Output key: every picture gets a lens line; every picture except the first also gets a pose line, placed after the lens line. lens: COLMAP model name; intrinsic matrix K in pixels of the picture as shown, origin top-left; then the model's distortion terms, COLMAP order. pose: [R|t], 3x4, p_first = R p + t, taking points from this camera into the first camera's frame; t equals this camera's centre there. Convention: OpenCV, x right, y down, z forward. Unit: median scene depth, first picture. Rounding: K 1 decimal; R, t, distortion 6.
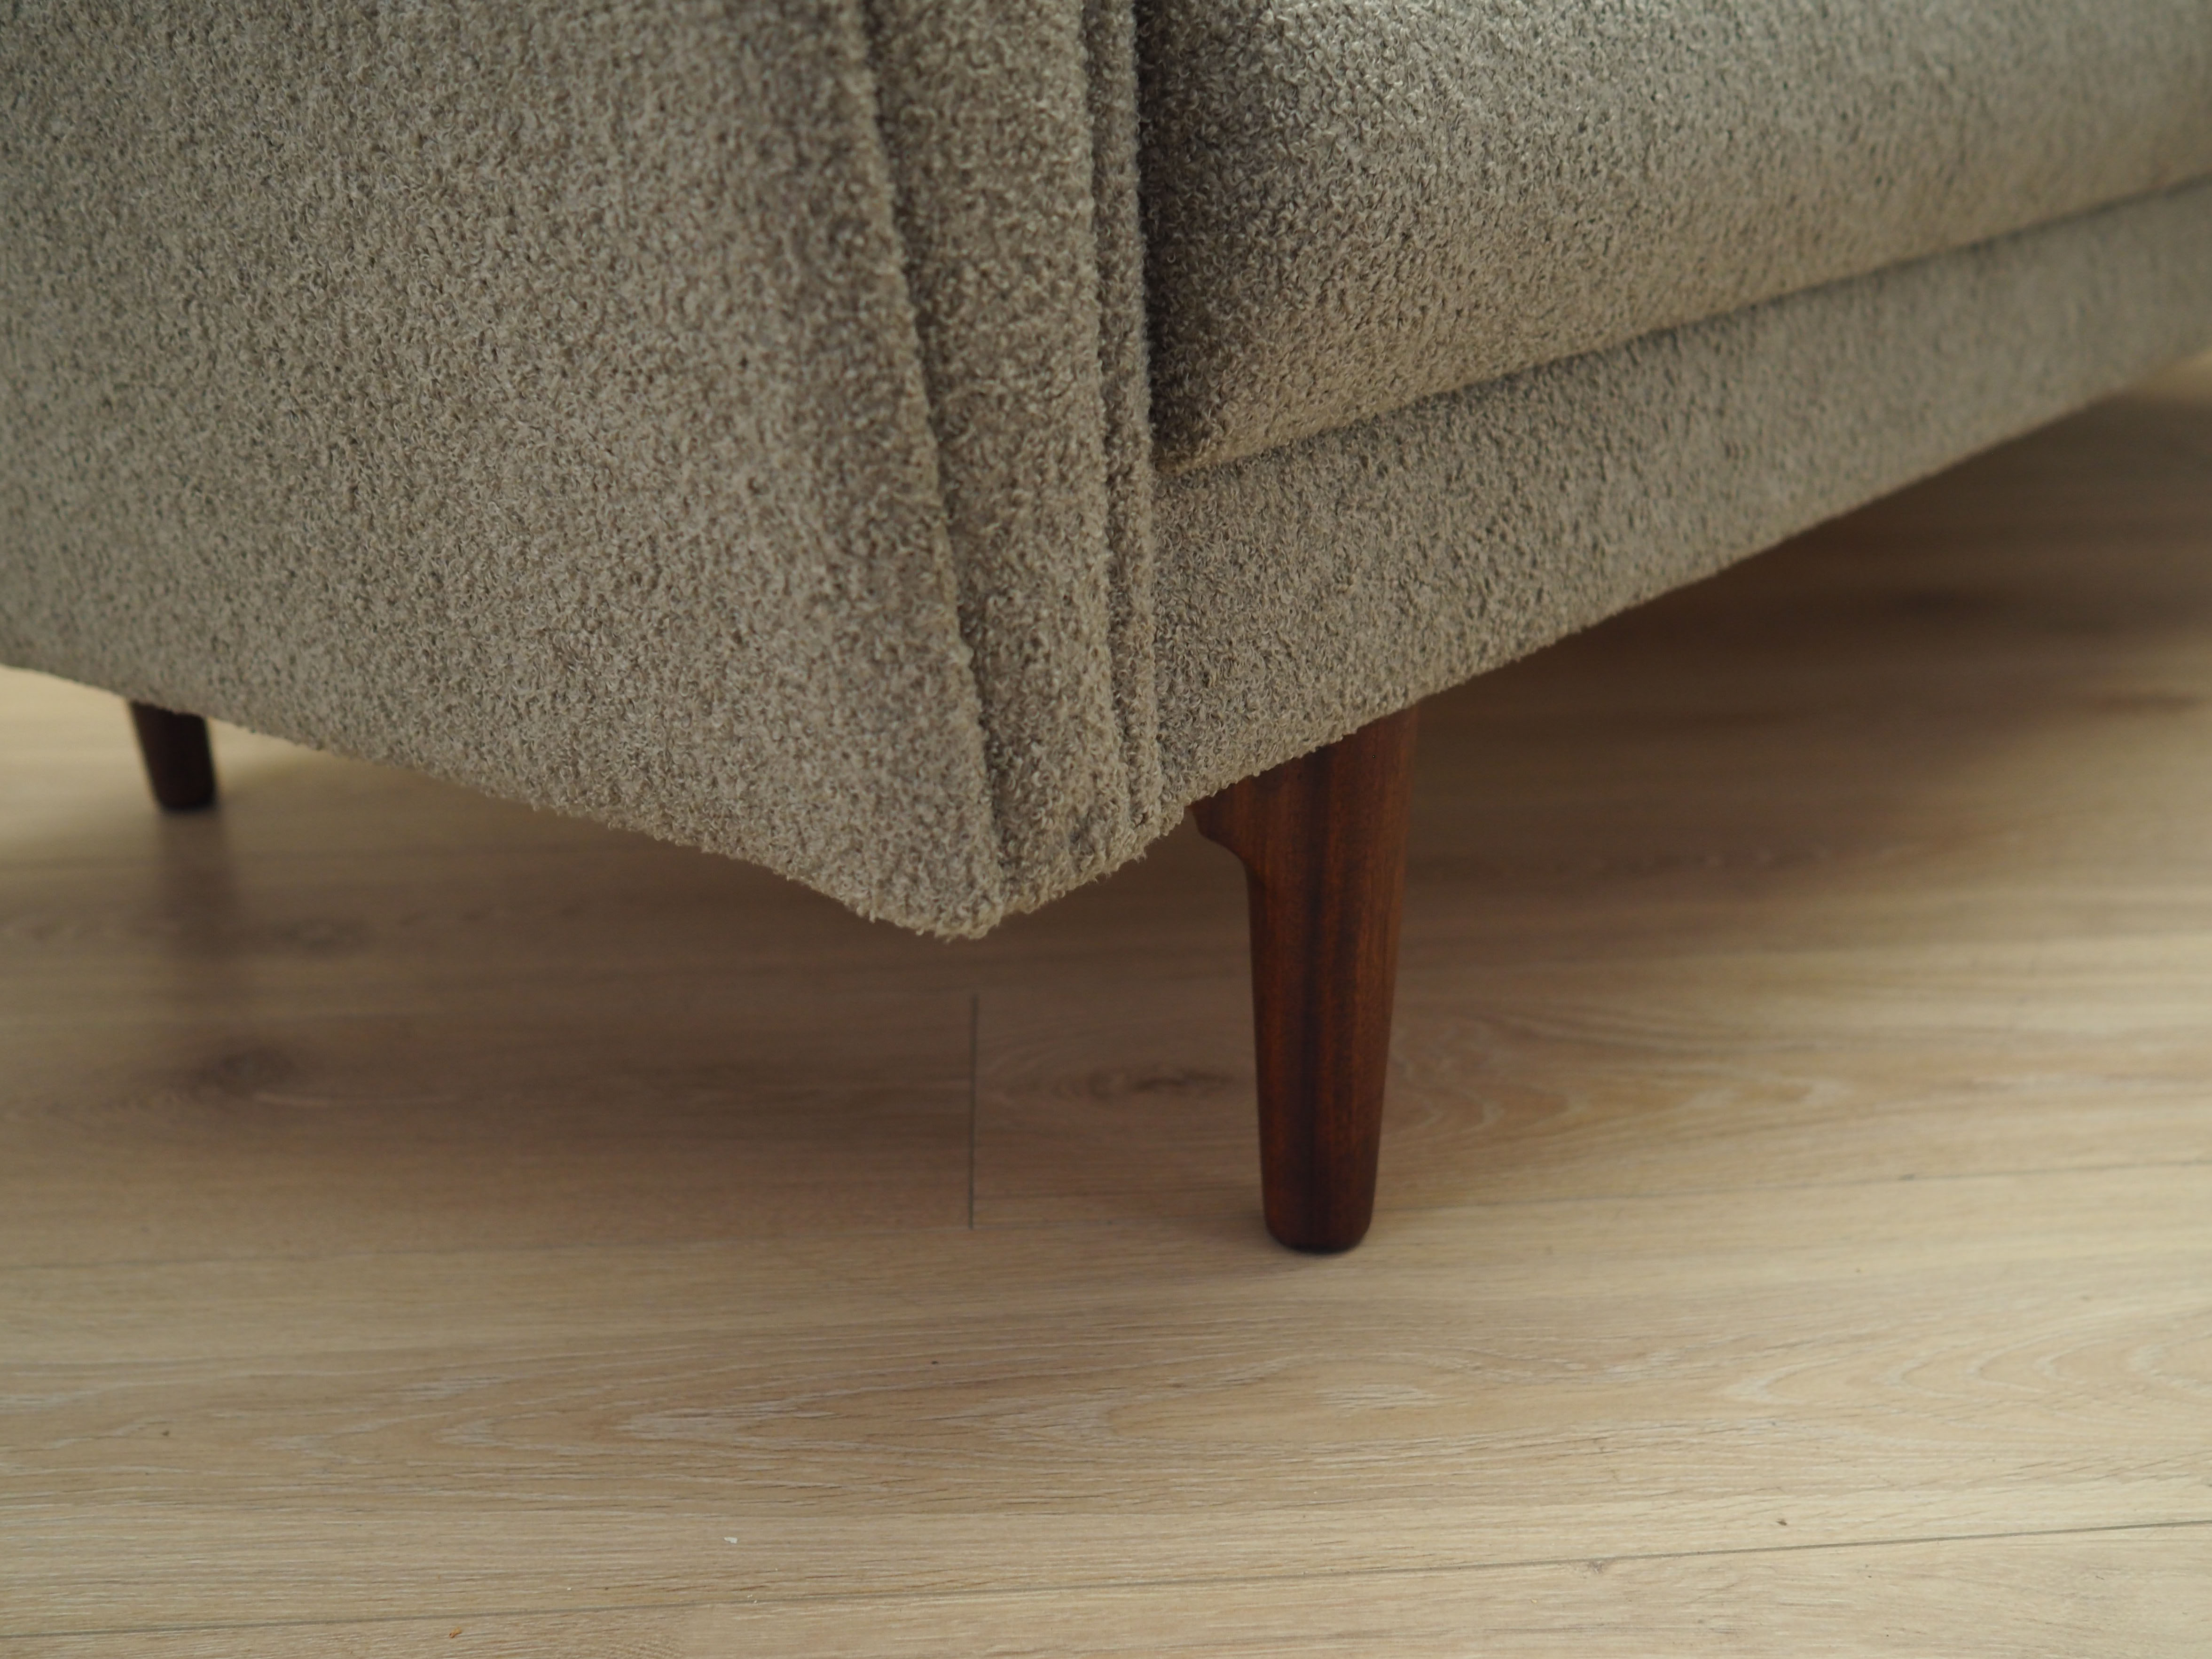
lens RADIAL K [[2378.0, 0, 1153.3], [0, 2378.0, 878.4], [0, 0, 1]] dist [-0.020847, 0.005434]
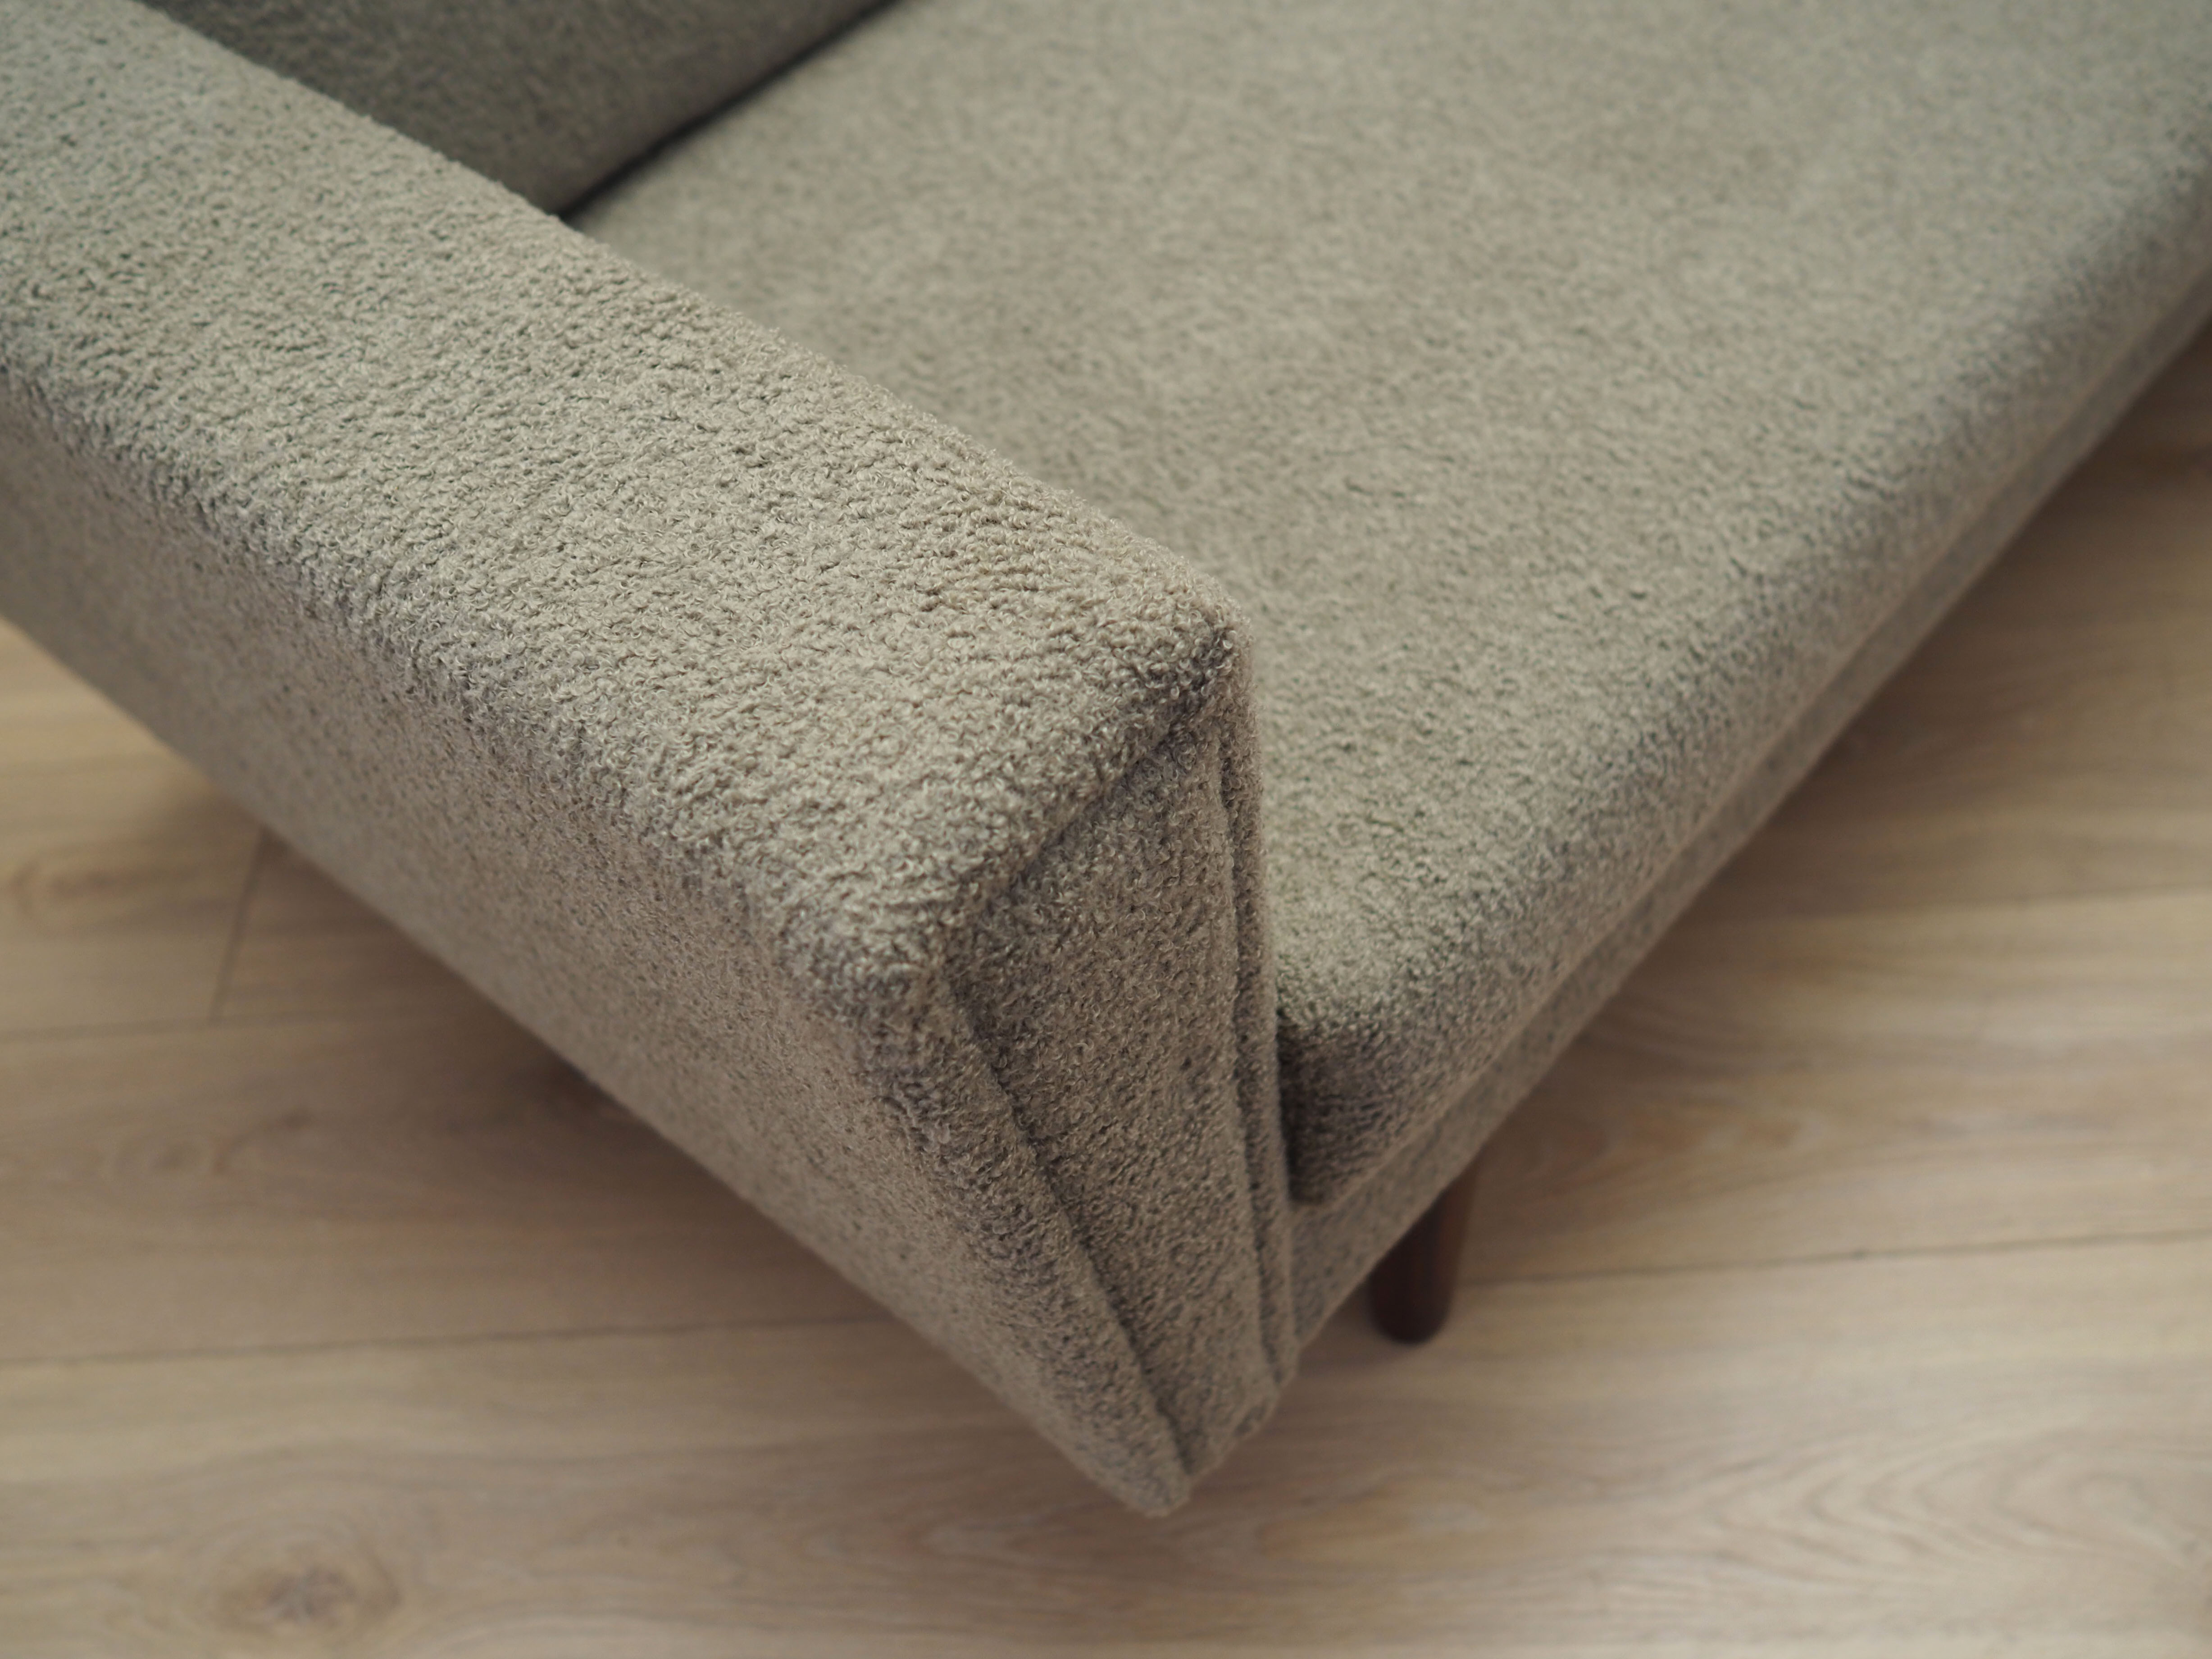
lens RADIAL K [[2265.8, 0, 1106.0], [0, 2265.8, 829.5], [0, 0, 1]] dist [-0.021932, 0.008308]
pose [[0.997255, -0.011200, -0.073196, -0.006228], [0.043945, 0.885115, 0.463294, -0.775201], [0.059598, -0.465238, 0.883177, -0.030024]]
